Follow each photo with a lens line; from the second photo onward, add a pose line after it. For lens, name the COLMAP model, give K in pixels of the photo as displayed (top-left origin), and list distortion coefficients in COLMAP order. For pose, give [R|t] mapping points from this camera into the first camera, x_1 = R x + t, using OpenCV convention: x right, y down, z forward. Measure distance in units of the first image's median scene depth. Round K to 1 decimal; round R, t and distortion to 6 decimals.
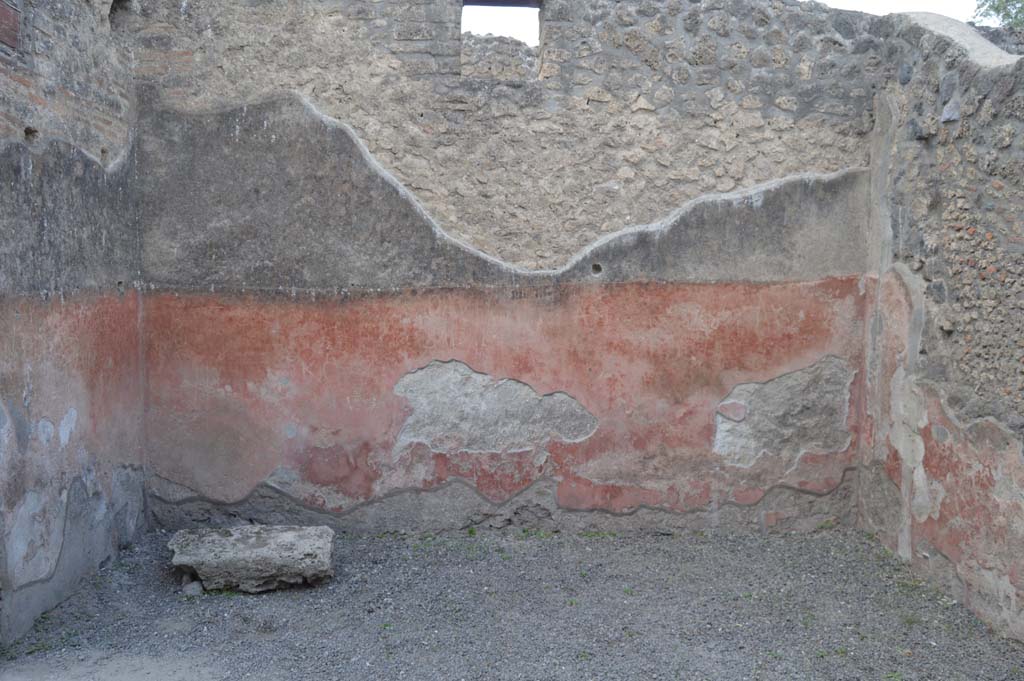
lens RADIAL K [[812.0, 0, 510.7], [0, 812.0, 342.8], [0, 0, 1]] dist [-0.094654, 0.038108]
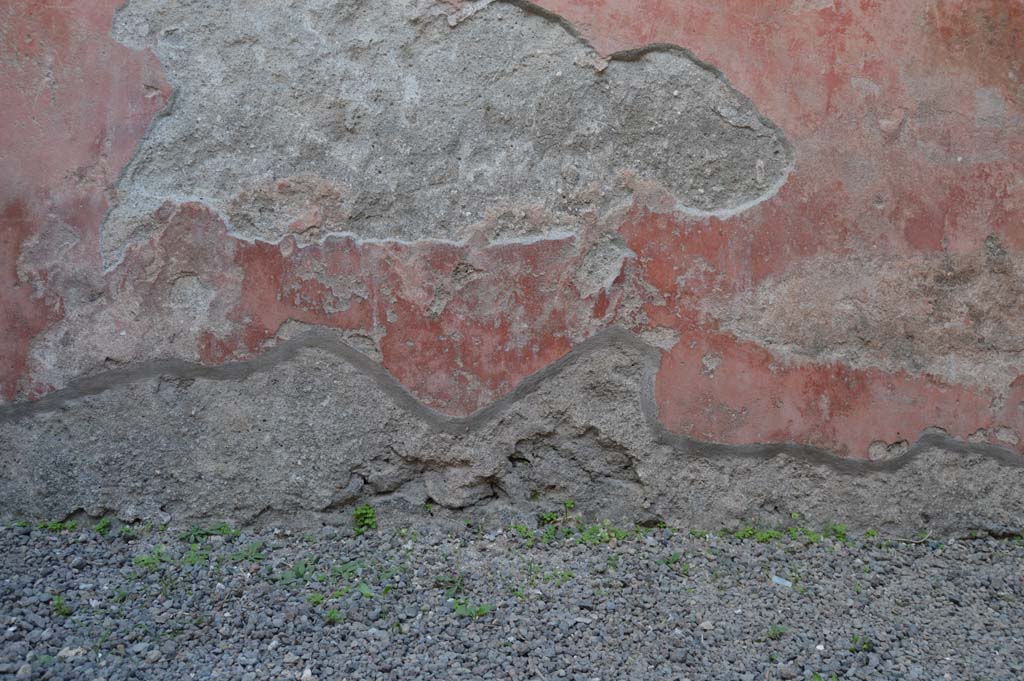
lens RADIAL K [[812.0, 0, 514.4], [0, 812.0, 336.3], [0, 0, 1]] dist [-0.094654, 0.038108]
pose [[0.999910, 0.012936, -0.003576, 0.006643], [-0.013112, 0.998410, -0.054816, 0.183836], [0.002861, 0.054858, 0.998490, 0.707243]]
